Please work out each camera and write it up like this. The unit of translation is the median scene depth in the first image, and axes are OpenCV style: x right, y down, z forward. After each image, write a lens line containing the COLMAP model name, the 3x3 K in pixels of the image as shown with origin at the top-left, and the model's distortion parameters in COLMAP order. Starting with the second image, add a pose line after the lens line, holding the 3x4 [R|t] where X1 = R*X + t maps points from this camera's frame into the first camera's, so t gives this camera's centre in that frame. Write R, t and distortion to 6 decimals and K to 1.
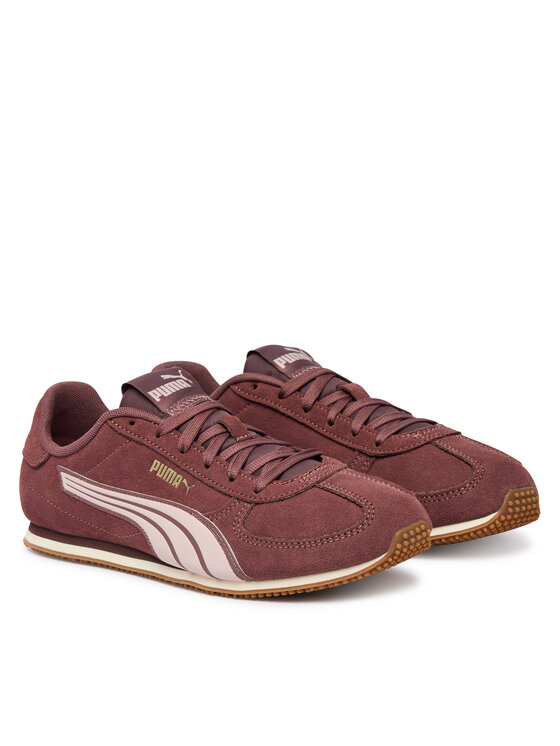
lens RADIAL K [[2187.1, 0, 280.0], [0, 2187.1, 373.0], [0, 0, 1]] dist [-1.900722, -0.217688]
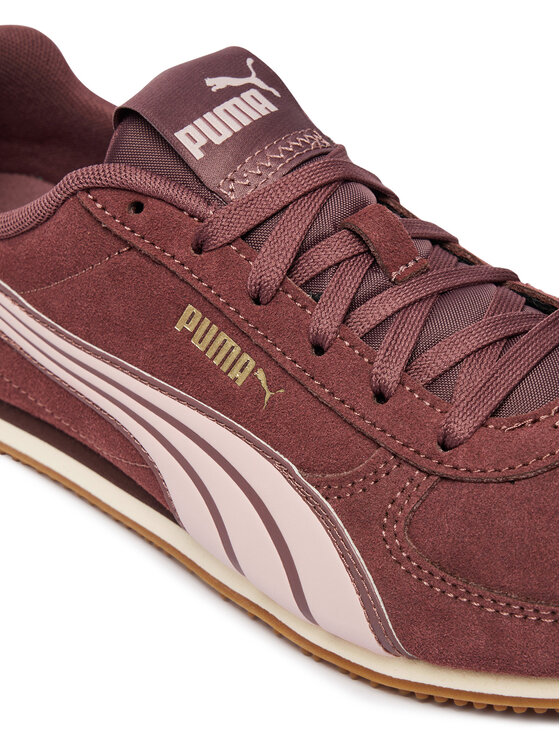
lens RADIAL K [[1469.9, 0, 280.0], [0, 1469.9, 373.0], [0, 0, 1]] dist [-0.244703, 0.080208]
pose [[0.998887, 0.035875, 0.030620, -0.048563], [-0.044838, 0.923691, 0.380506, -0.057219], [-0.014633, -0.381455, 0.924271, 0.736030]]
